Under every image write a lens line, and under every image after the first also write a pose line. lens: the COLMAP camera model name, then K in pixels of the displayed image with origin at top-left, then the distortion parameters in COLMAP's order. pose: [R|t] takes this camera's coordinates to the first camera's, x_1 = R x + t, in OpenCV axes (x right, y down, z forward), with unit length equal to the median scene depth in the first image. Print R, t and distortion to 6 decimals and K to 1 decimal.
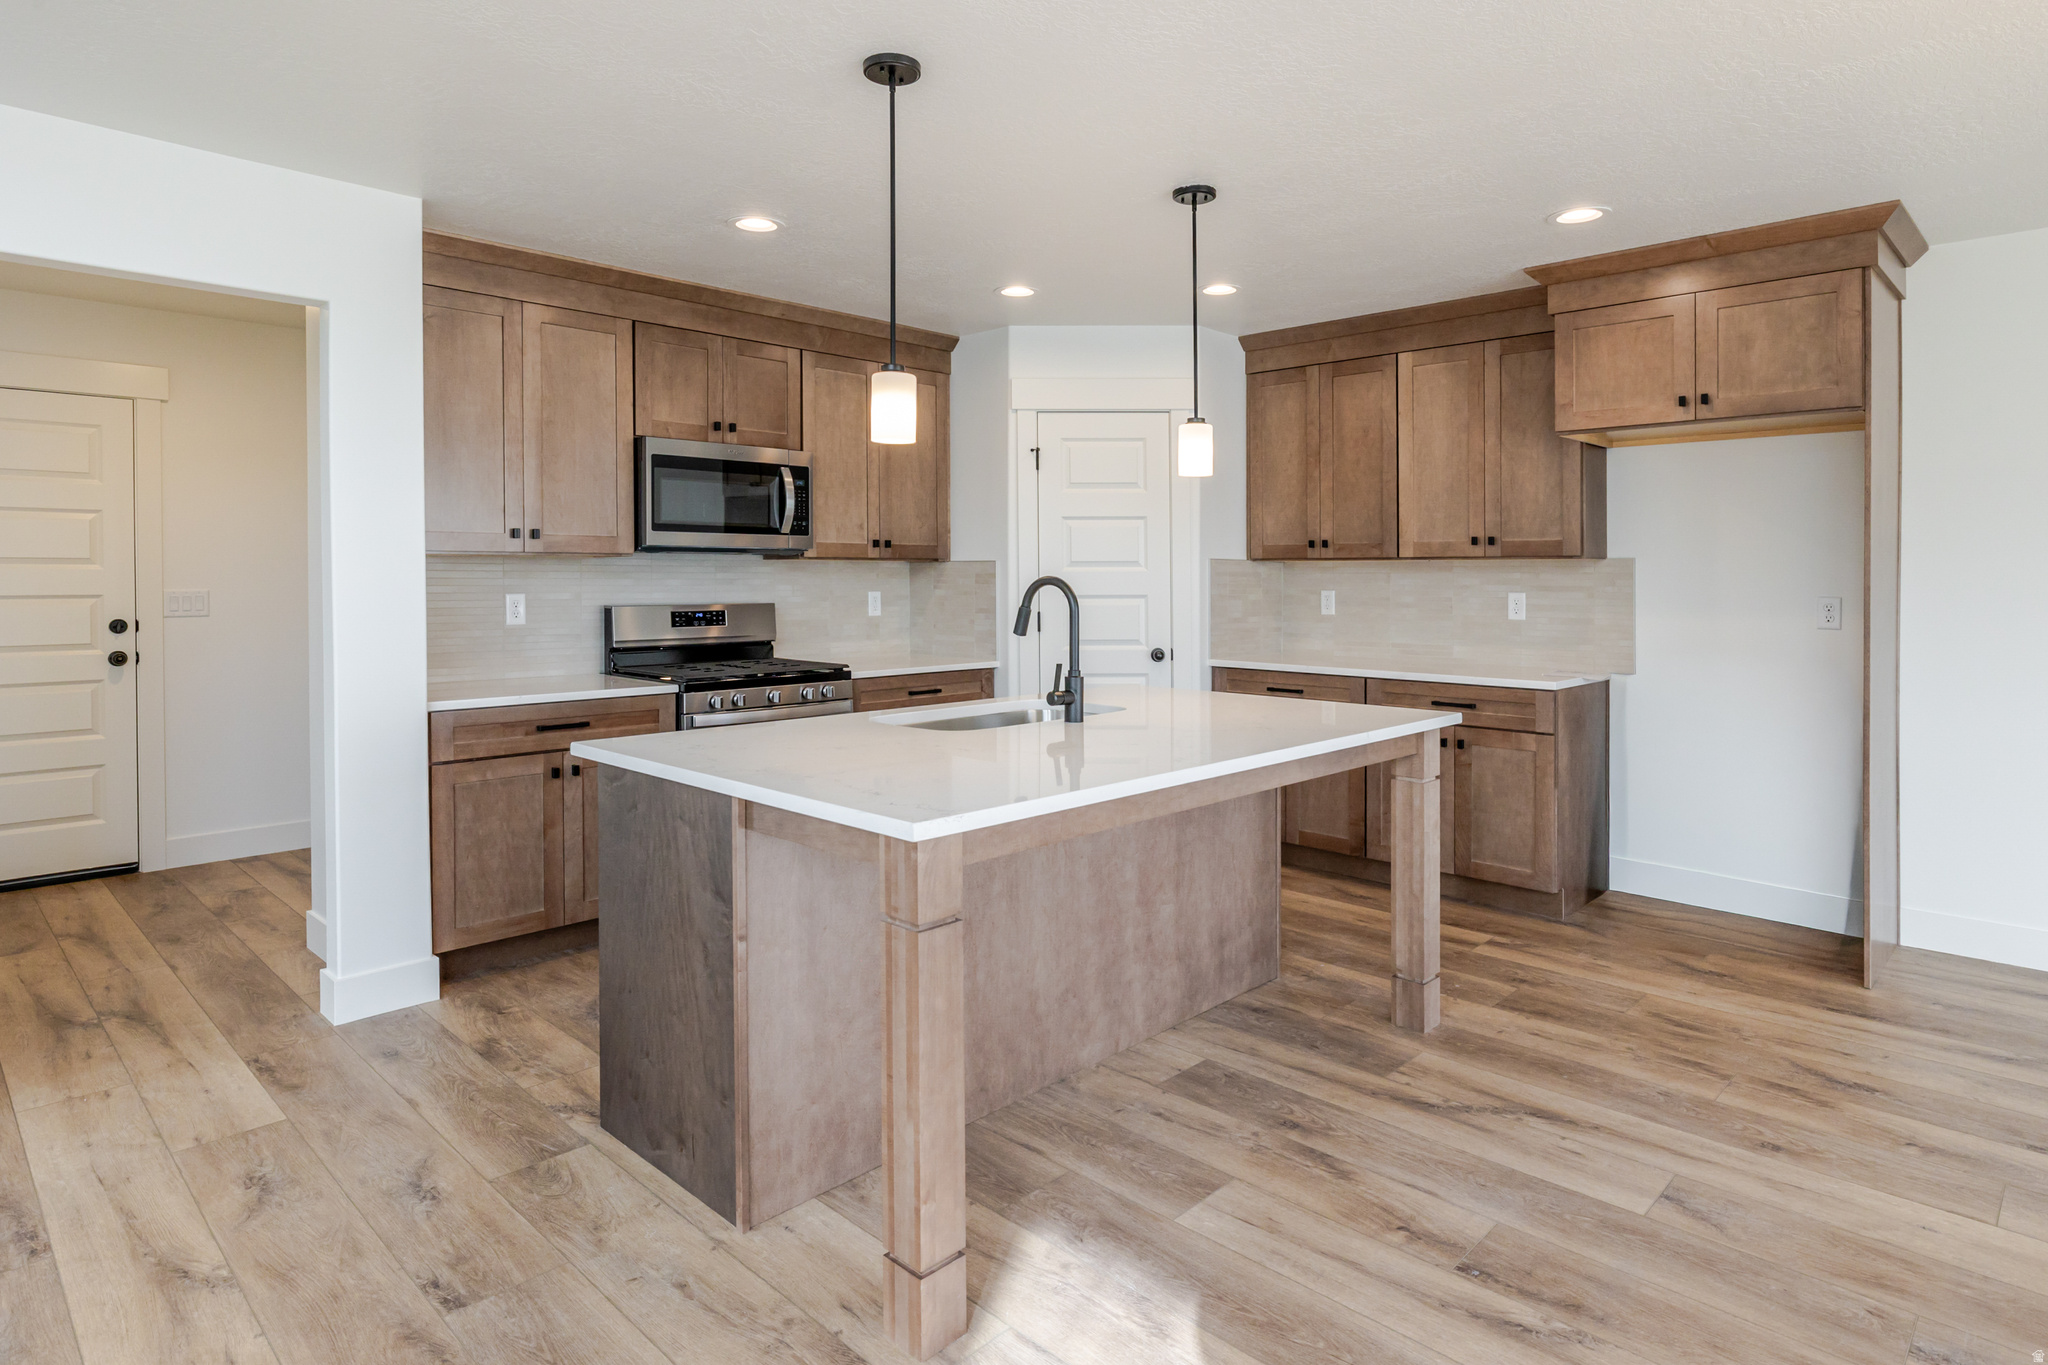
lens RADIAL K [[1155.9, 0, 1011.1], [0, 1155.9, 576.5], [0, 0, 1]] dist [-0.001088, 0.001165]
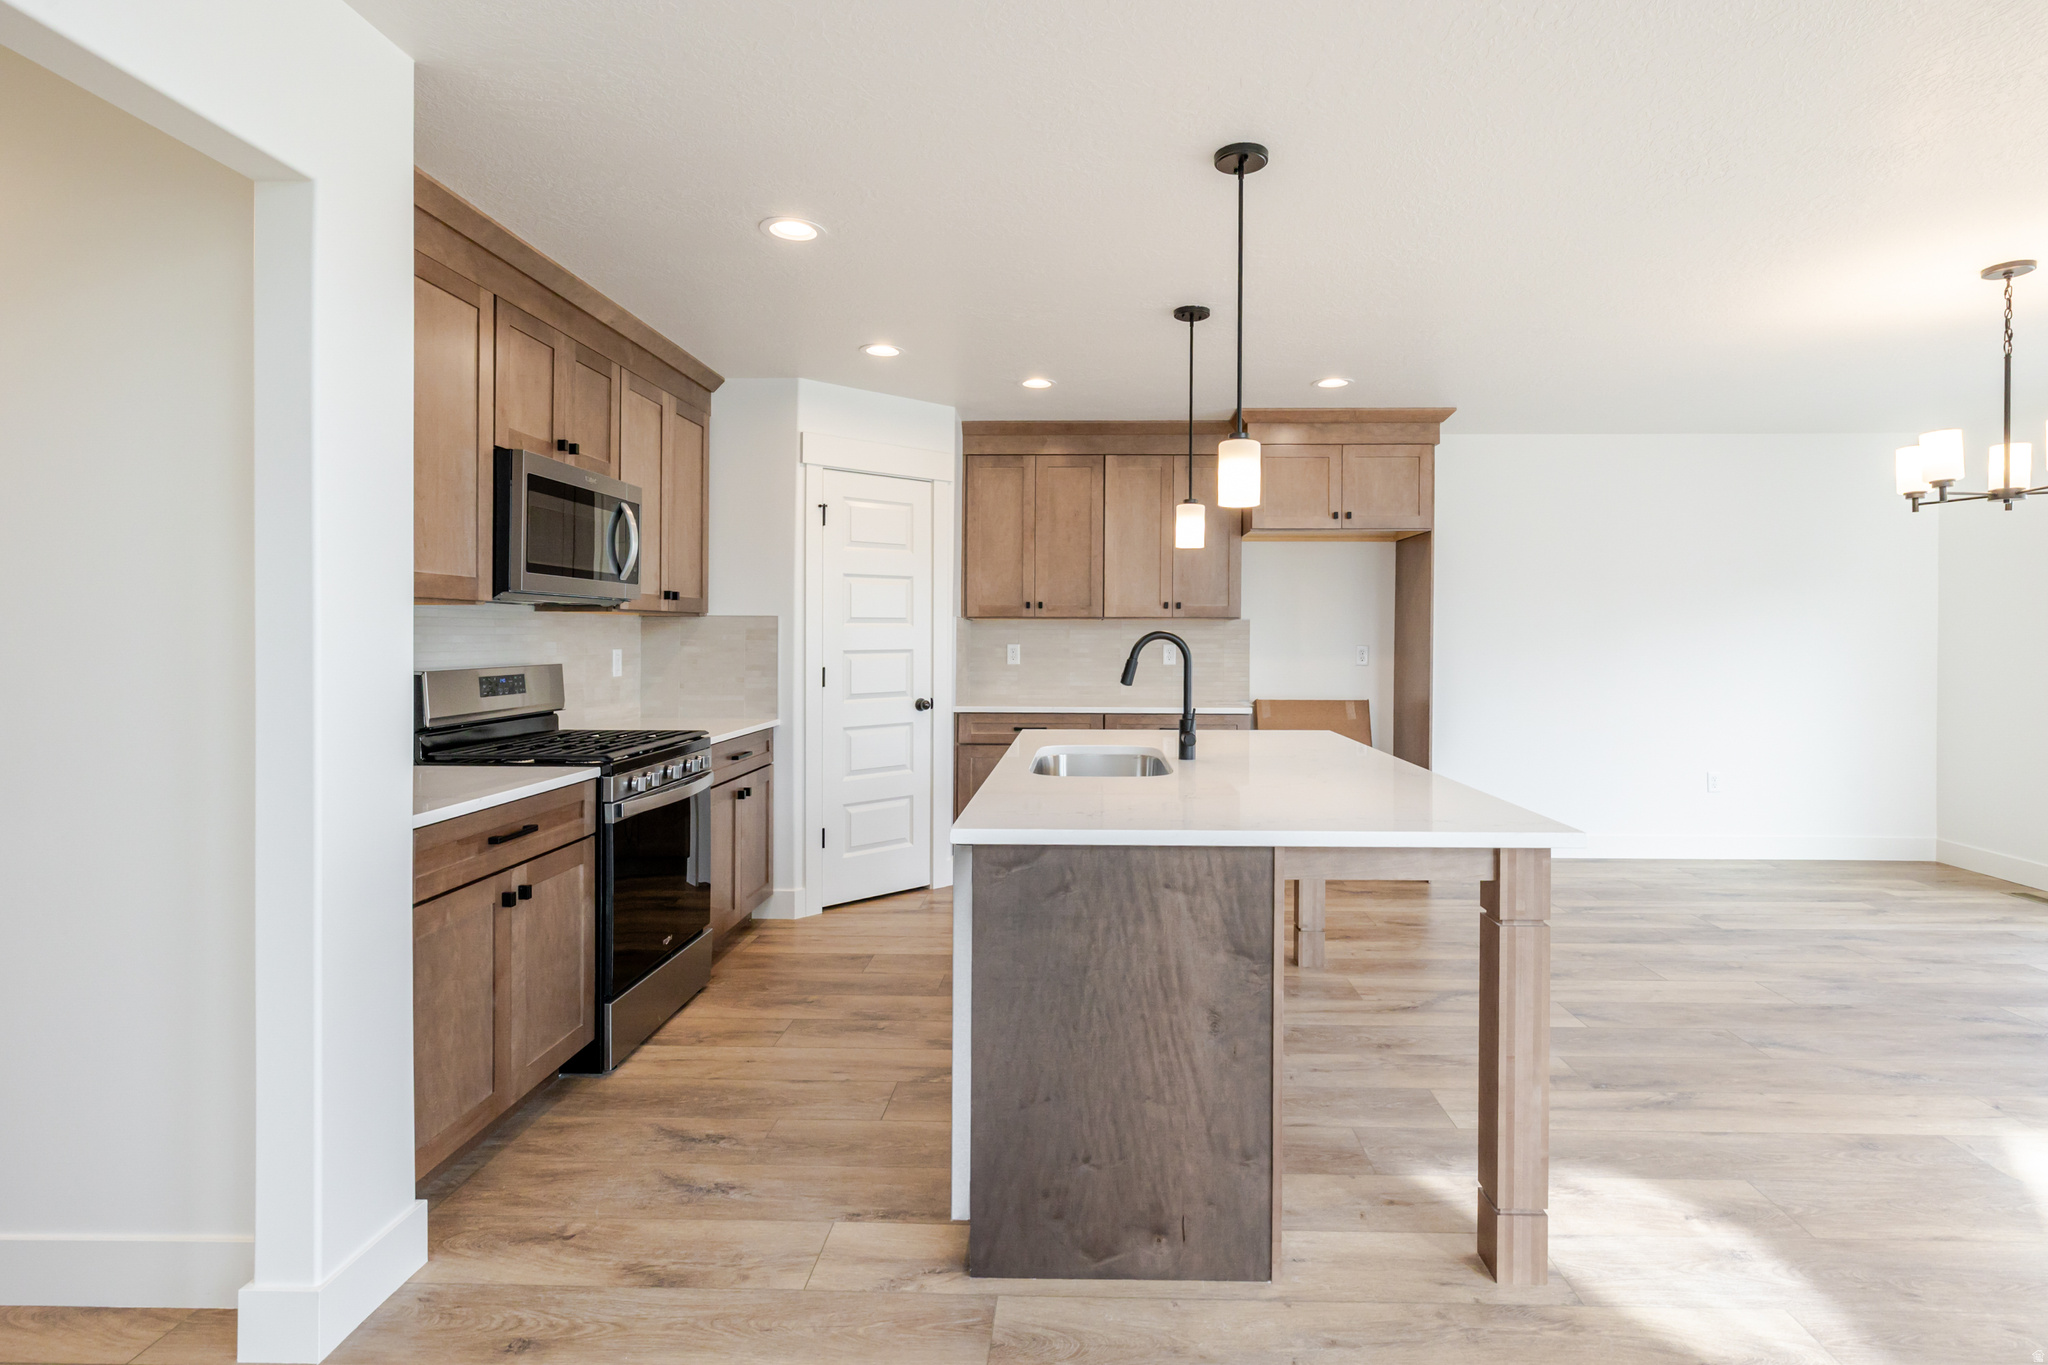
lens RADIAL K [[1012.6, 0, 1083.6], [0, 1012.6, 629.9], [0, 0, 1]] dist [-0.002670, 0.001752]
pose [[0.720522, 0.002472, 0.693427, -0.600537], [0.000387, 0.999992, -0.003966, 0.002035], [-0.693432, 0.003126, 0.720516, 0.298782]]
